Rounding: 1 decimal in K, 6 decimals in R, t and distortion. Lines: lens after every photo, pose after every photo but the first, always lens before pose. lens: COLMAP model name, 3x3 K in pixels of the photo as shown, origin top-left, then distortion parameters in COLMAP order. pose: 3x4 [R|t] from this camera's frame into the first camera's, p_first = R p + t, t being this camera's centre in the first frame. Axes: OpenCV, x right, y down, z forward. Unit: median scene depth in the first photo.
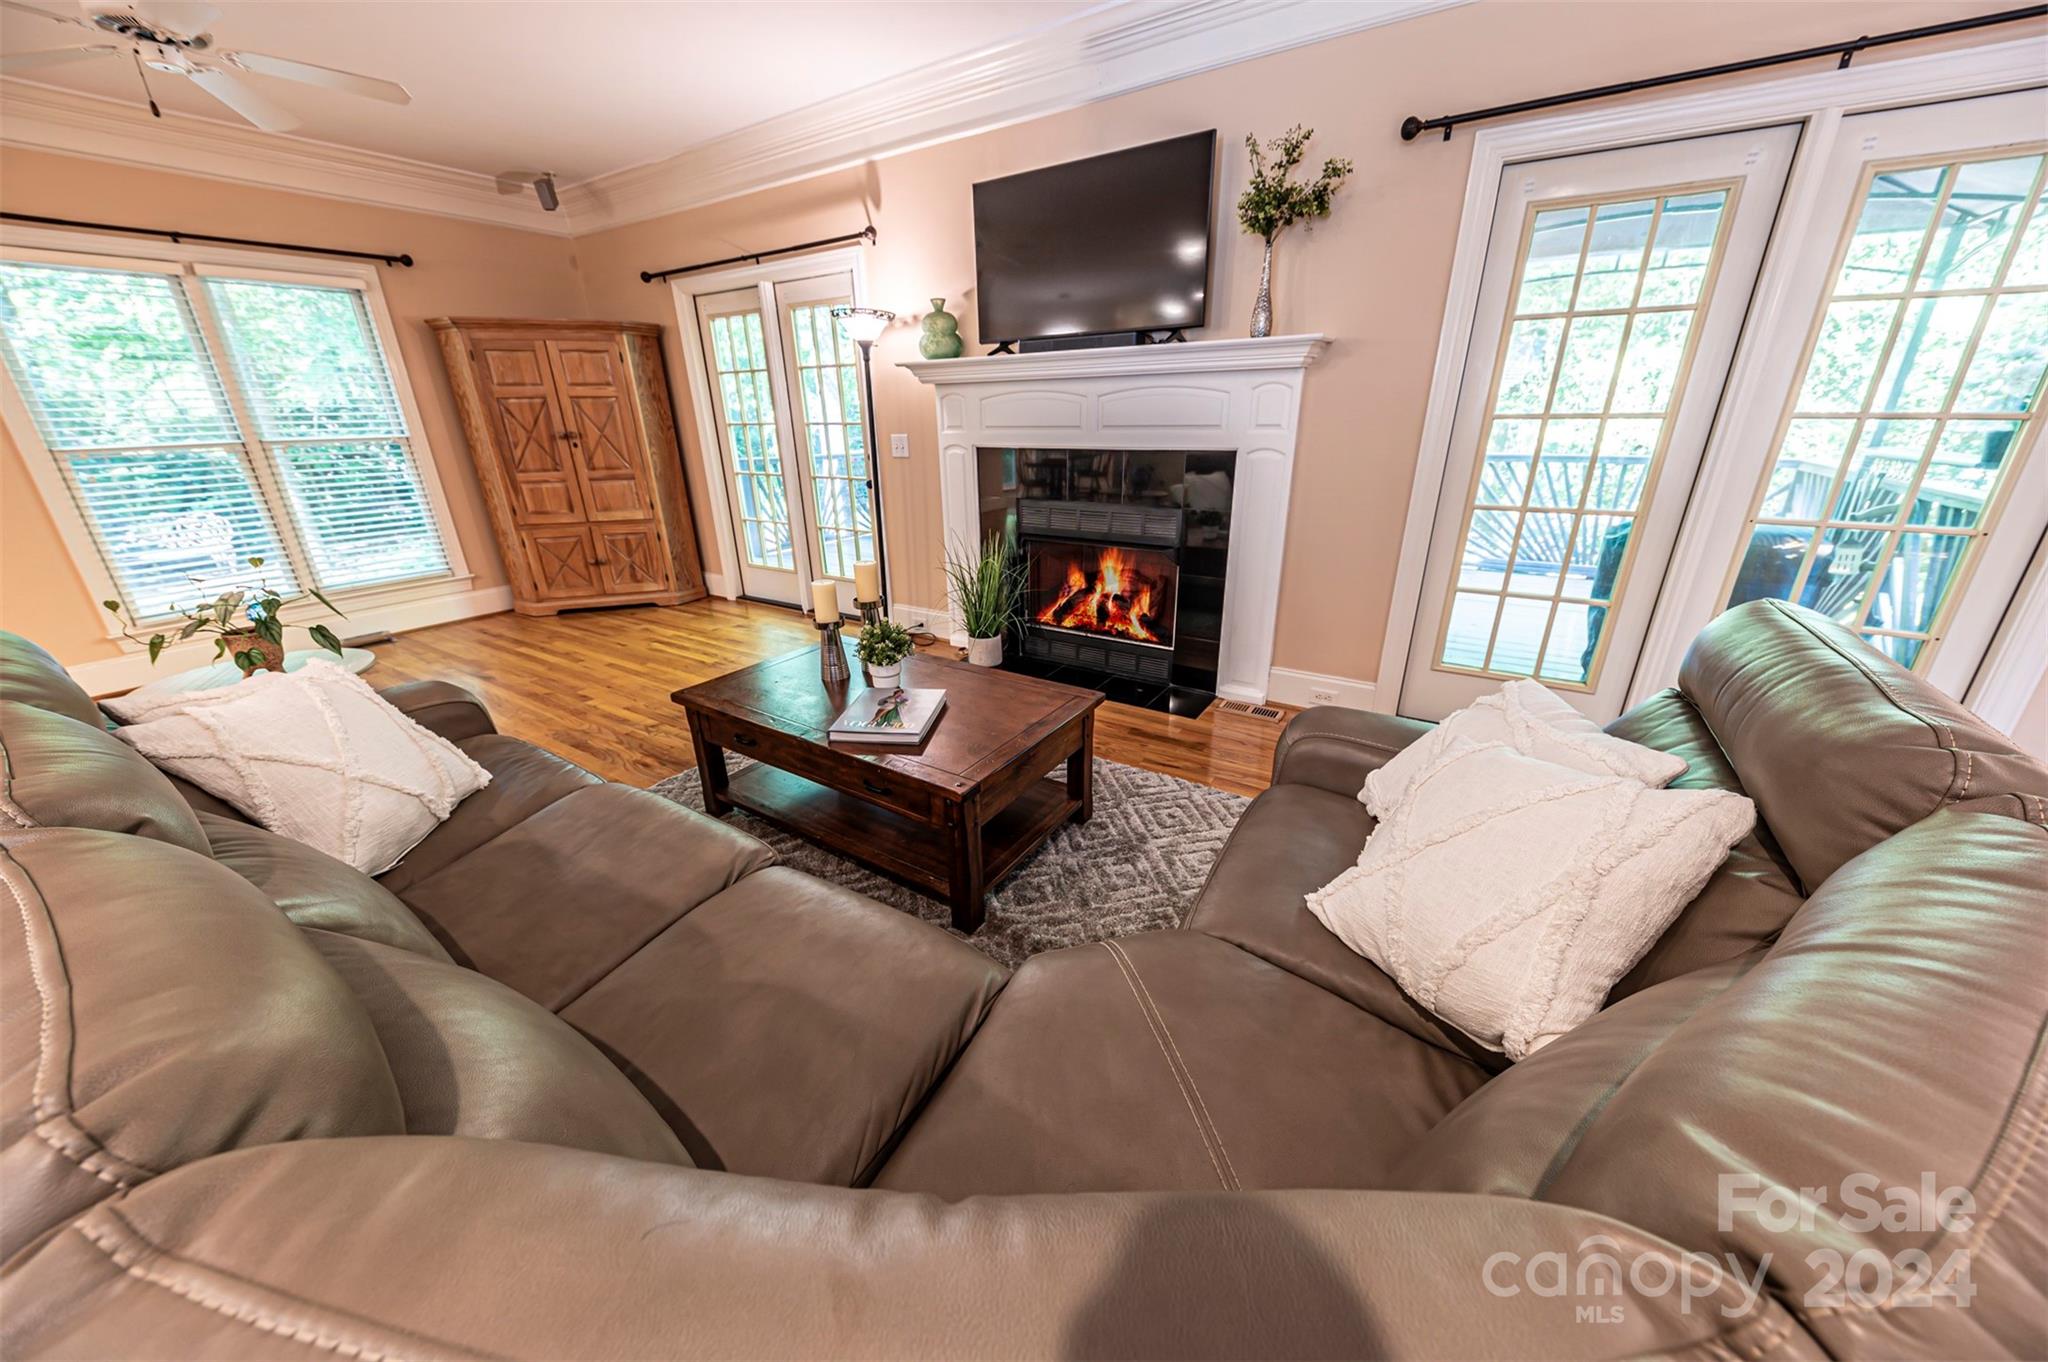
lens RADIAL K [[708.0, 0, 1028.6], [0, 708.0, 696.7], [0, 0, 1]] dist [0.000887, -0.001404]
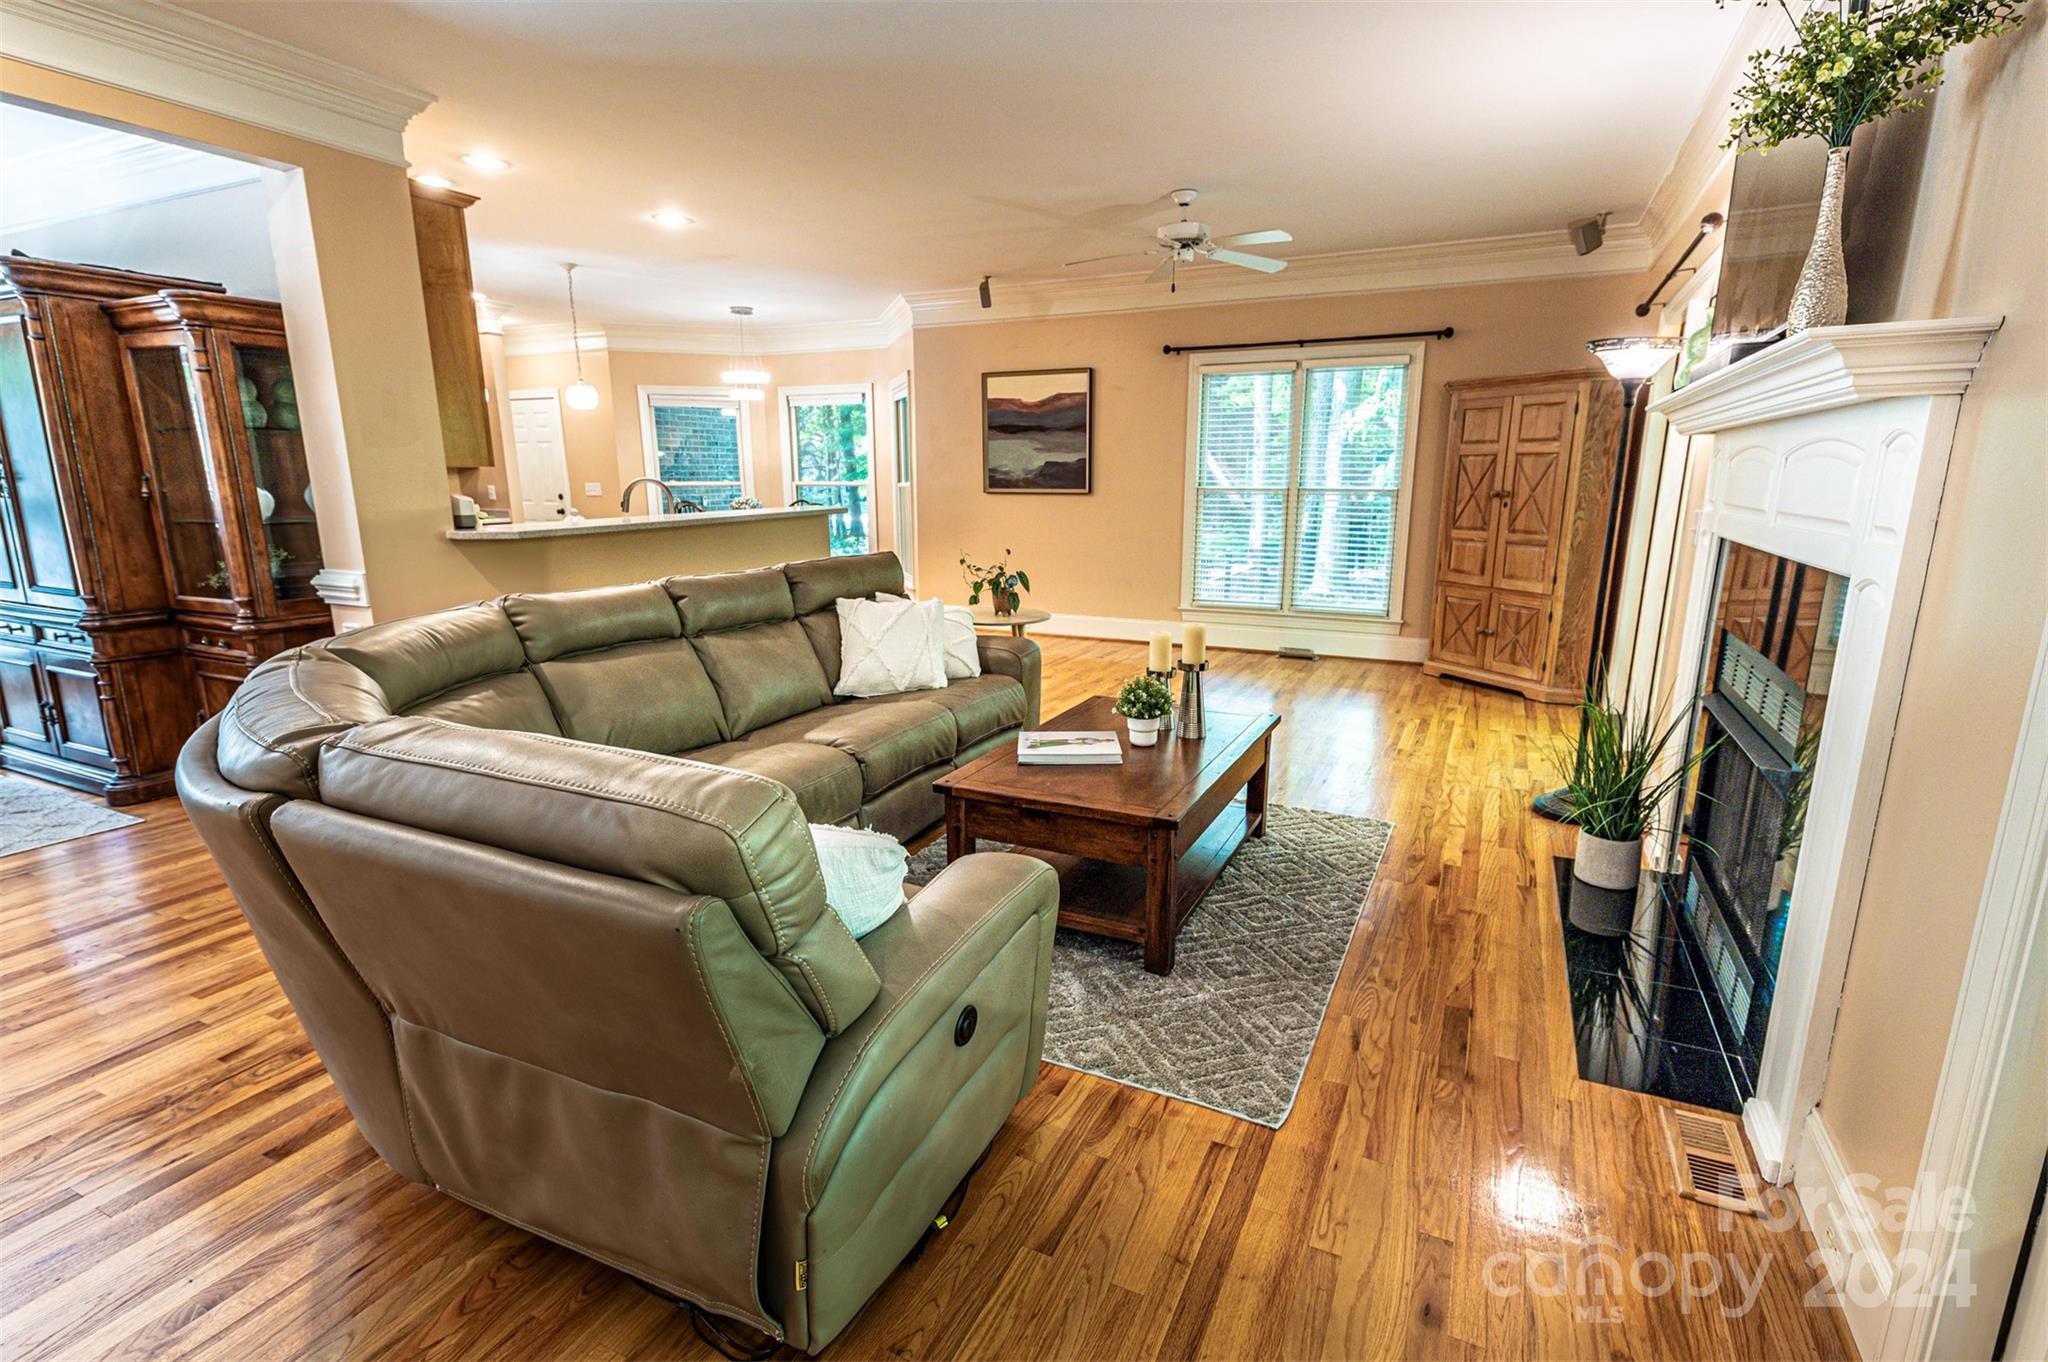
lens RADIAL K [[973.1, 0, 1027.4], [0, 973.1, 690.9], [0, 0, 1]] dist [0.001174, 0.000121]
pose [[0.124629, 0.234737, -0.964036, 0.572989], [-0.375875, 0.910364, 0.173076, -0.136216], [0.918251, 0.340787, 0.201689, 0.297130]]
